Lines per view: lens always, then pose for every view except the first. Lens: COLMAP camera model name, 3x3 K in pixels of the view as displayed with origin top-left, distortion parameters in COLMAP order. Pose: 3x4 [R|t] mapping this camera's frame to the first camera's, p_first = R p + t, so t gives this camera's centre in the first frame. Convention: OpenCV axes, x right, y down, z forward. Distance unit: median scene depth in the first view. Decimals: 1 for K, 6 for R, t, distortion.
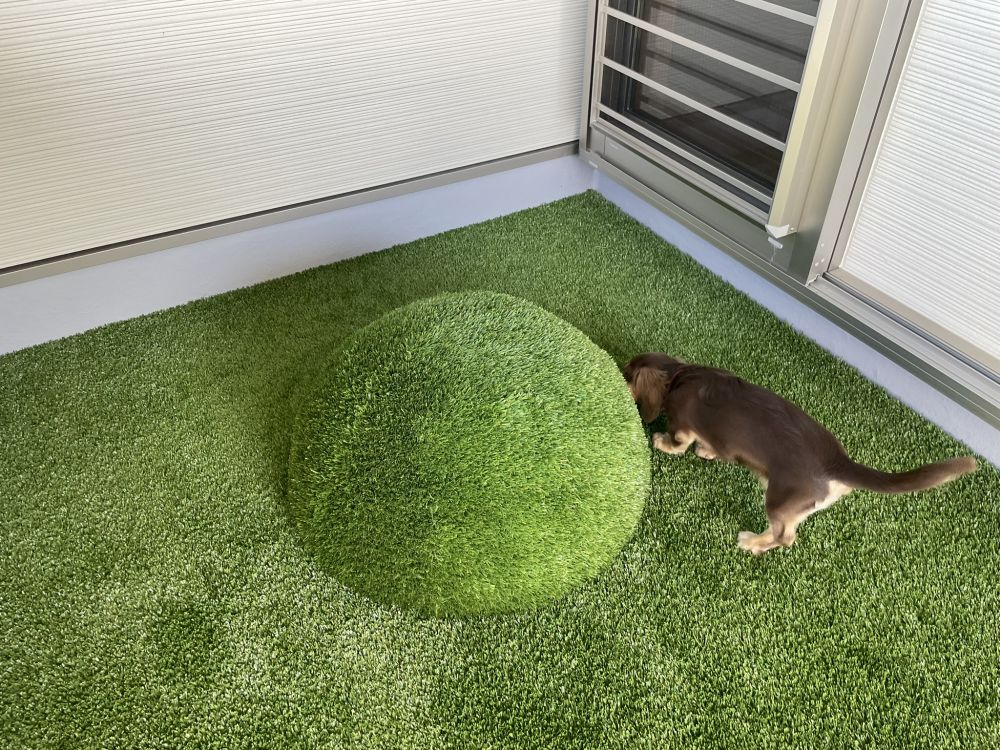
lens RADIAL K [[788.8, 0, 506.1], [0, 788.8, 359.9], [0, 0, 1]] dist [0.060110, -0.102097]
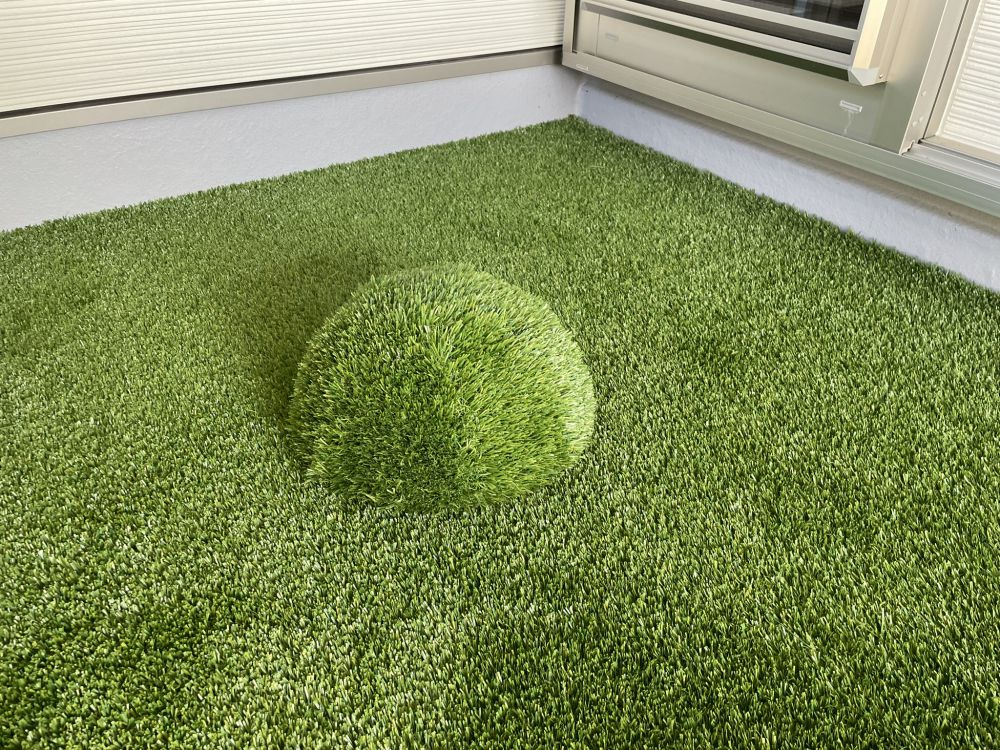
lens RADIAL K [[788.8, 0, 506.1], [0, 788.8, 359.9], [0, 0, 1]] dist [0.060110, -0.102097]
pose [[0.995786, -0.028271, 0.087245, -0.048360], [0.035052, 0.996400, -0.077195, 0.116077], [-0.084749, 0.079928, 0.993191, 0.250785]]
